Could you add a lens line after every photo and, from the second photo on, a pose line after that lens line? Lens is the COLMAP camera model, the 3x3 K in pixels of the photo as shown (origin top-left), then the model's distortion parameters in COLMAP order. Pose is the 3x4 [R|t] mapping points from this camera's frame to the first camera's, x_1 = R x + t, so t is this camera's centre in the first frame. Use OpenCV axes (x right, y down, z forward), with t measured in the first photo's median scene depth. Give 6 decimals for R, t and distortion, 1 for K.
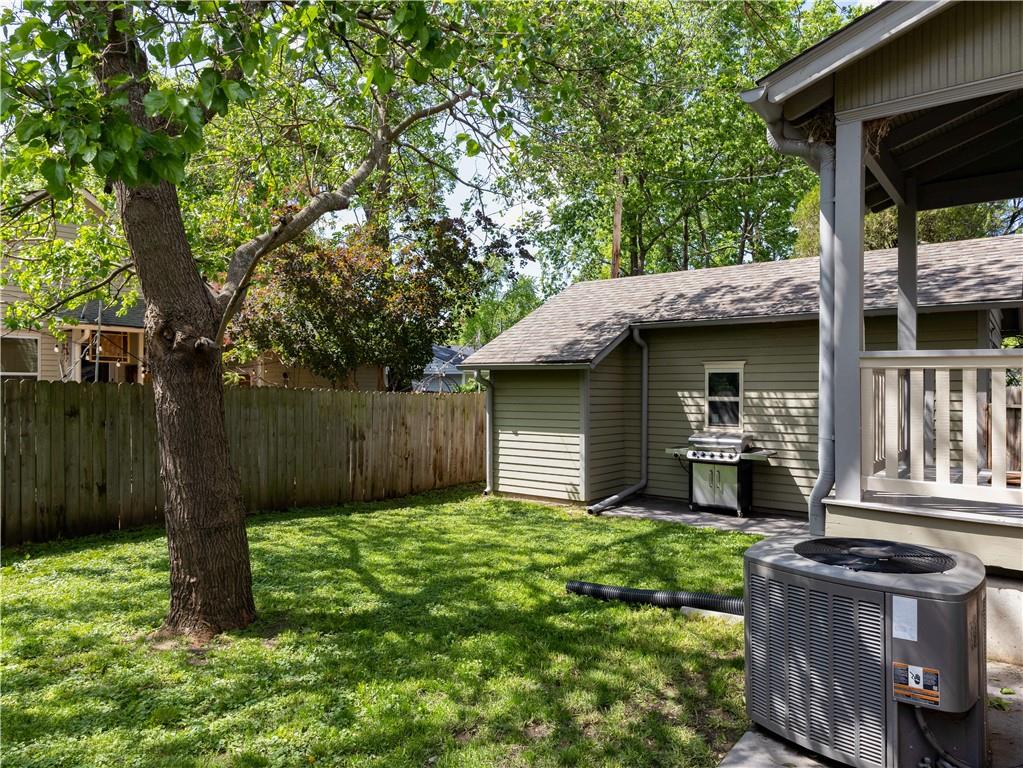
lens RADIAL K [[639.7, 0, 510.6], [0, 639.7, 387.7], [0, 0, 1]] dist [0.000680, 0.000462]
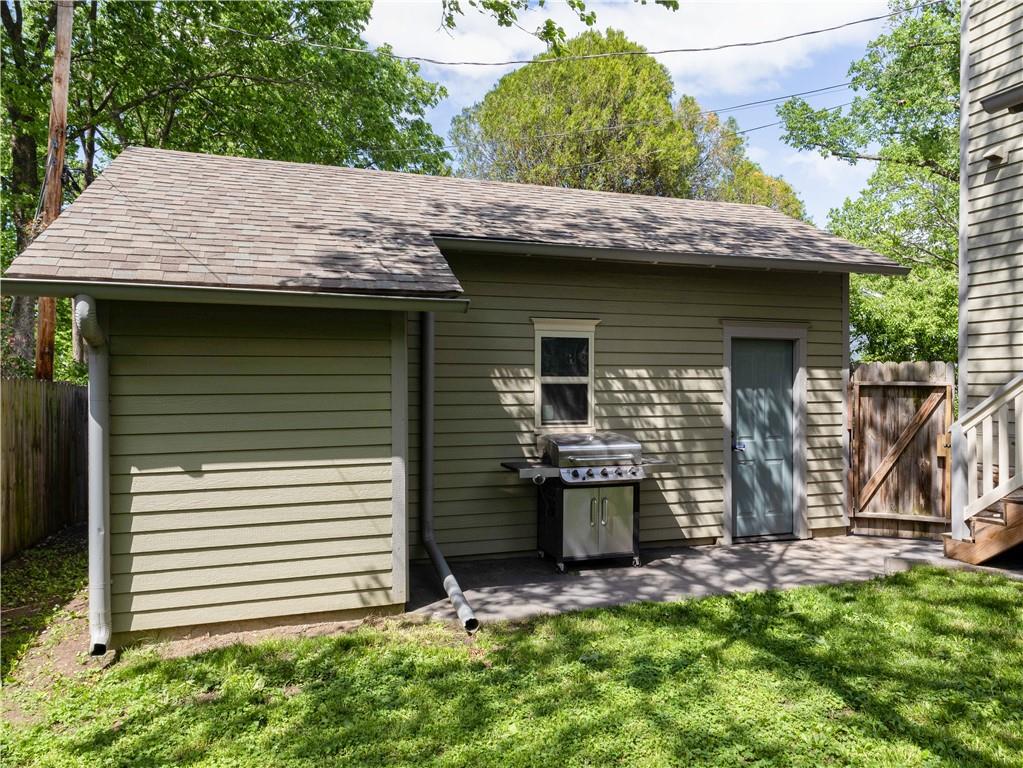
lens RADIAL K [[730.5, 0, 508.1], [0, 730.5, 386.1], [0, 0, 1]] dist [0.034105, -0.001226]
pose [[0.542238, -0.008908, 0.840178, -0.286875], [-0.004731, 0.999896, 0.013654, 0.014081], [-0.840212, -0.011379, 0.542139, 0.653893]]
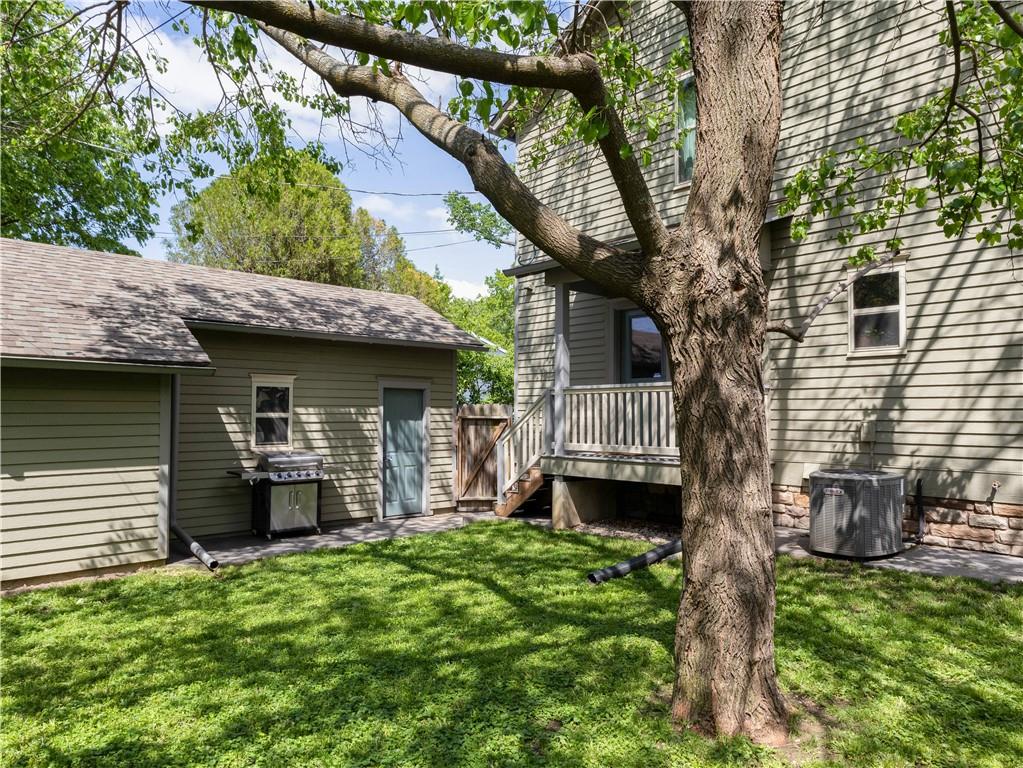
lens RADIAL K [[684.0, 0, 505.2], [0, 684.0, 383.6], [0, 0, 1]] dist [-0.006935, -0.003417]
pose [[0.148251, 0.041556, 0.988076, -0.595176], [-0.003190, 0.999132, -0.041542, 0.011740], [-0.988945, 0.003007, 0.148255, 0.509273]]
